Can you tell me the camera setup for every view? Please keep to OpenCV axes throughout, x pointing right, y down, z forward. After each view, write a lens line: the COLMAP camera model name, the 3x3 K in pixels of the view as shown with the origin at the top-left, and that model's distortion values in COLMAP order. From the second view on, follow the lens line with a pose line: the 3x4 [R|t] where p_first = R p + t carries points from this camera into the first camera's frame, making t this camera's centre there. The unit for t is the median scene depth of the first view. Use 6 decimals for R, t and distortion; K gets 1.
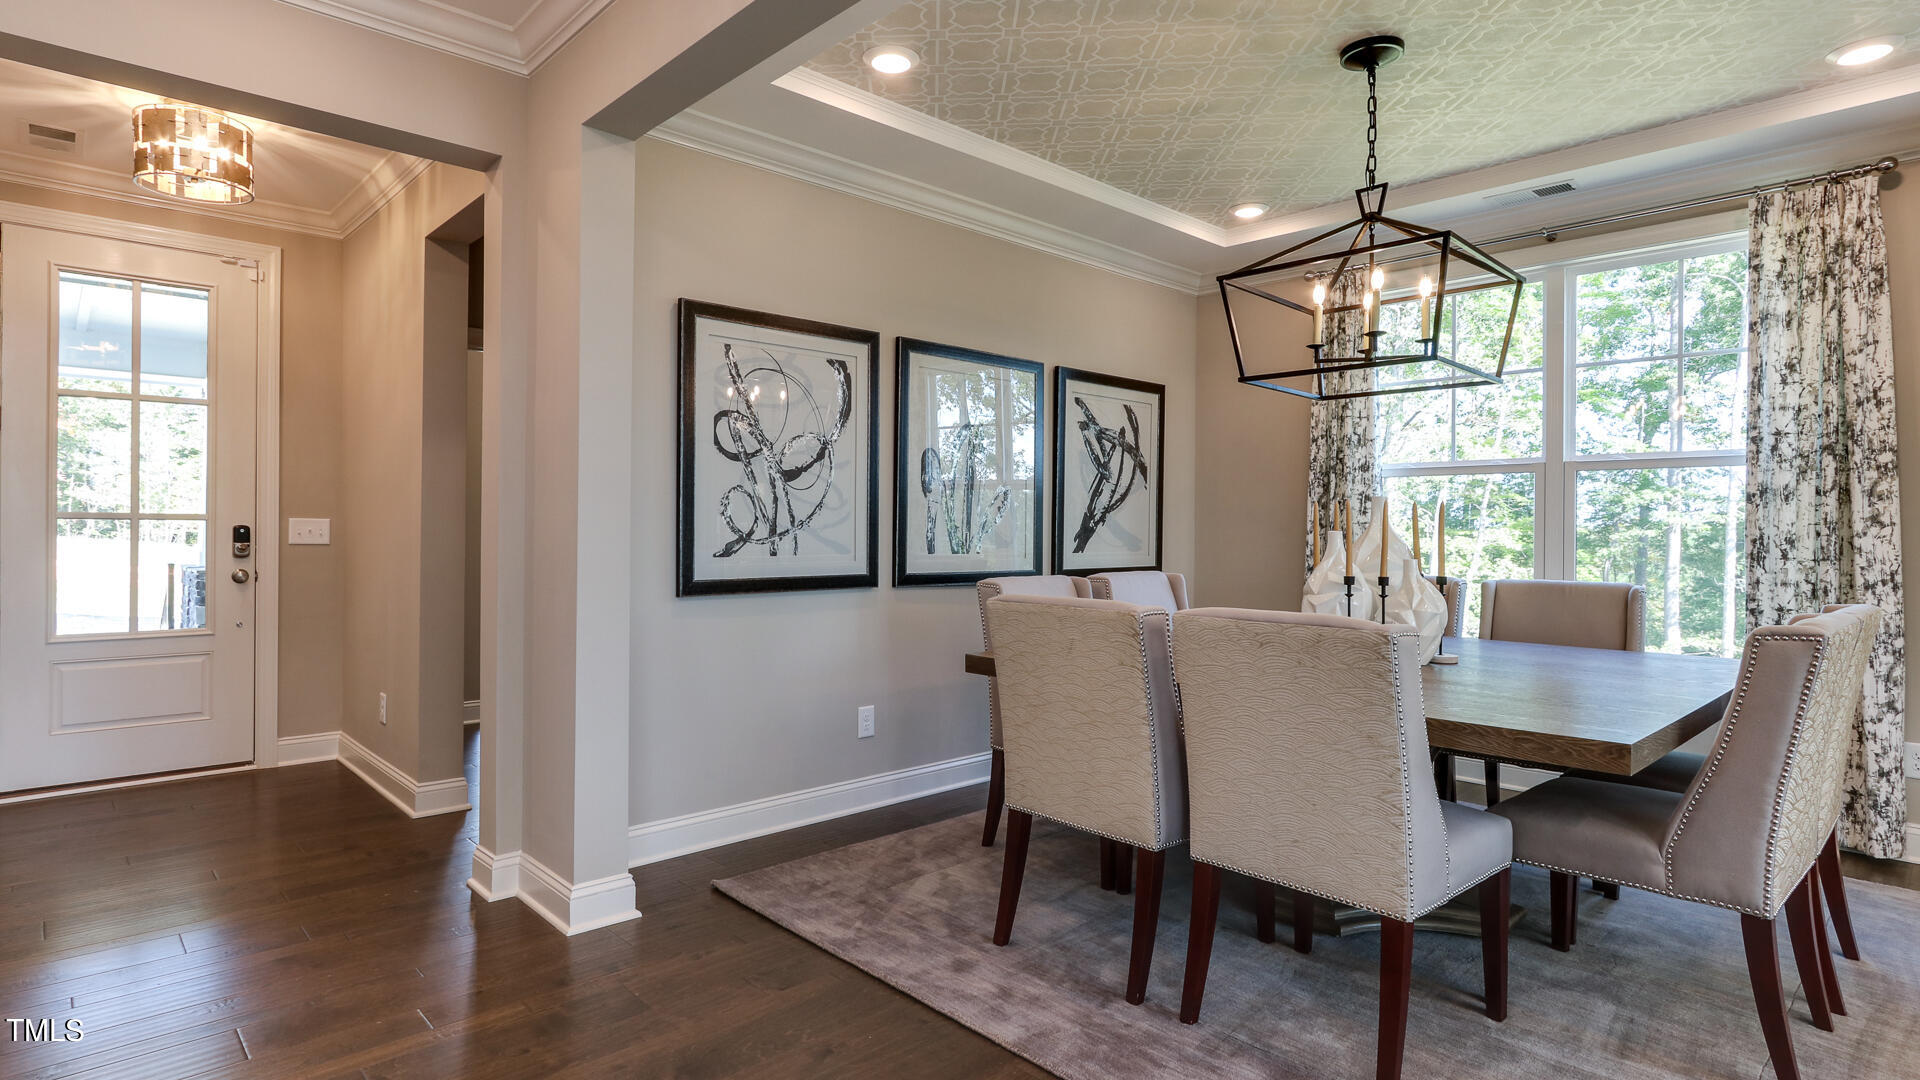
lens RADIAL K [[994.0, 0, 960.4], [0, 994.0, 541.5], [0, 0, 1]] dist [-0.002501, -0.000290]
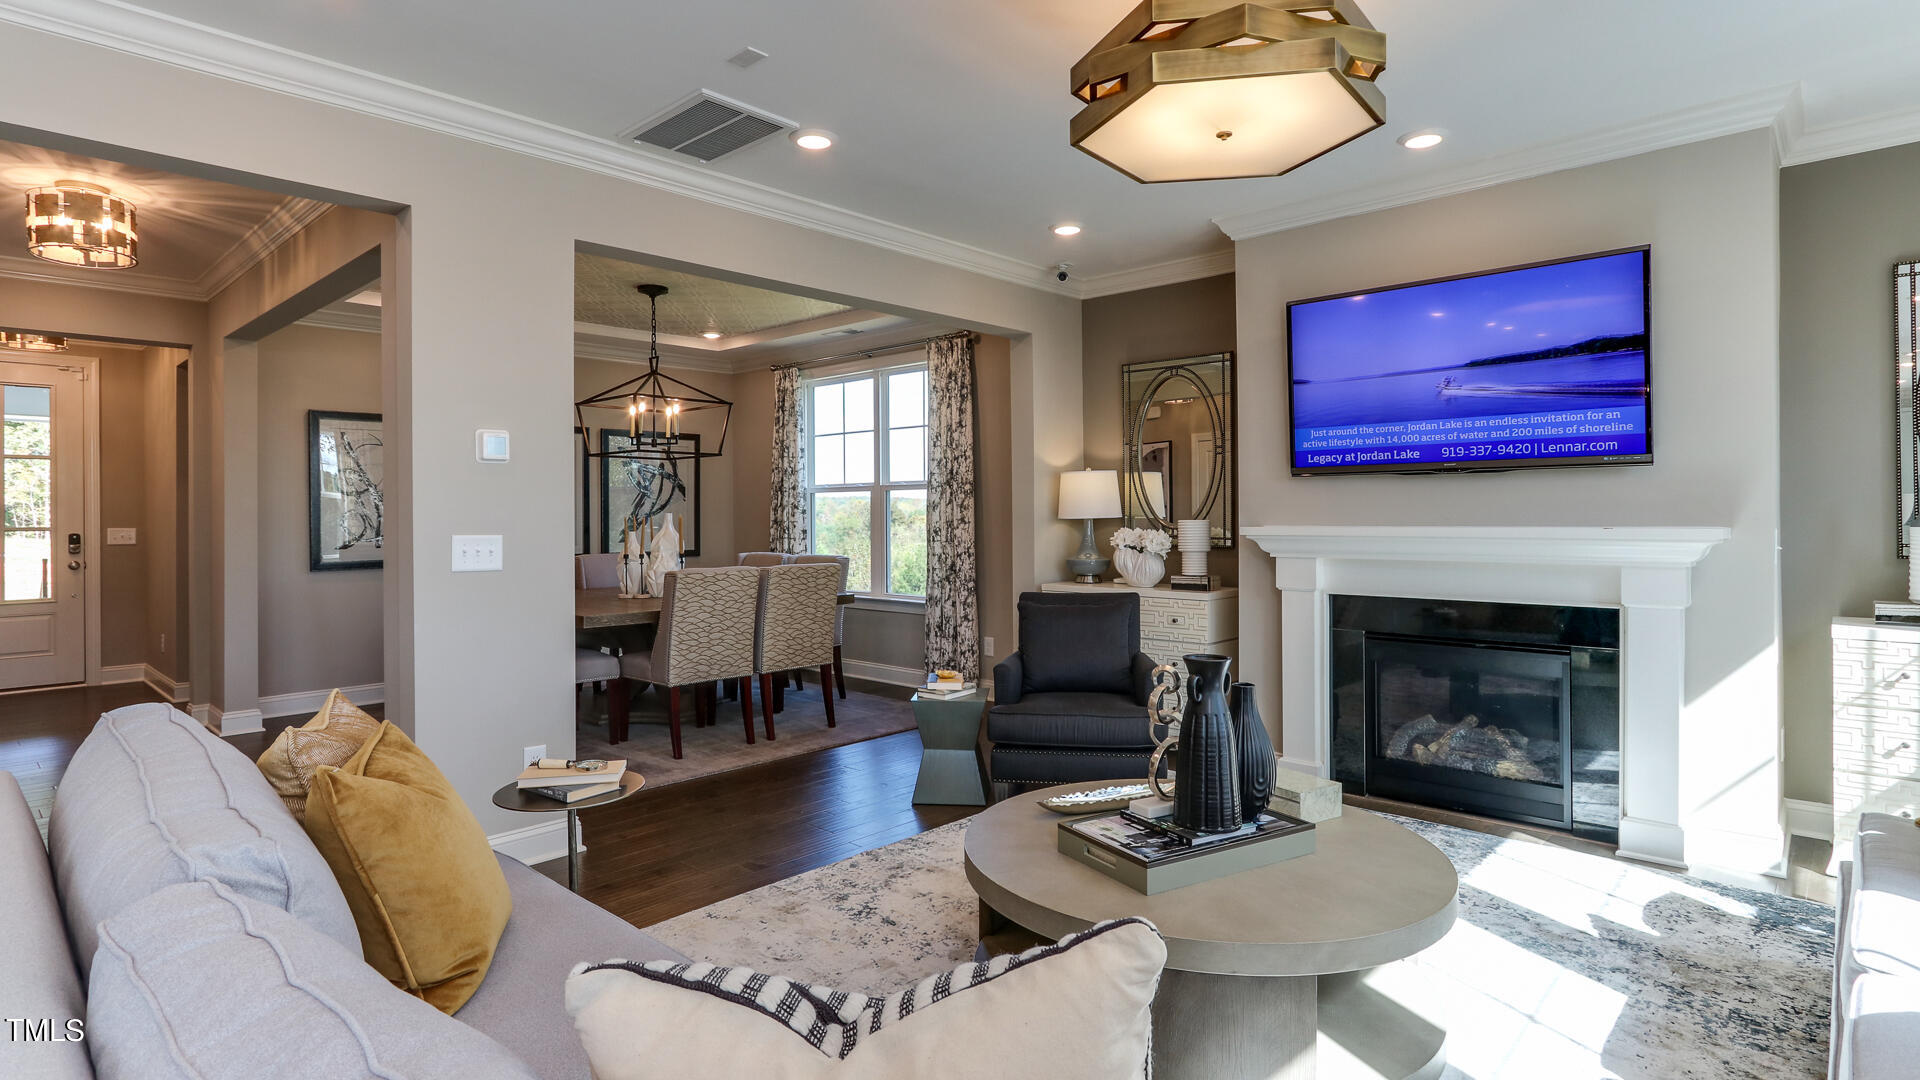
lens RADIAL K [[985.8, 0, 959.8], [0, 985.8, 526.6], [0, 0, 1]] dist [-0.000057, -0.000643]
pose [[0.998192, -0.014385, 0.058360, 0.611036], [0.014417, 0.999896, -0.000128, -0.006967], [-0.058352, 0.000969, 0.998296, -0.673380]]
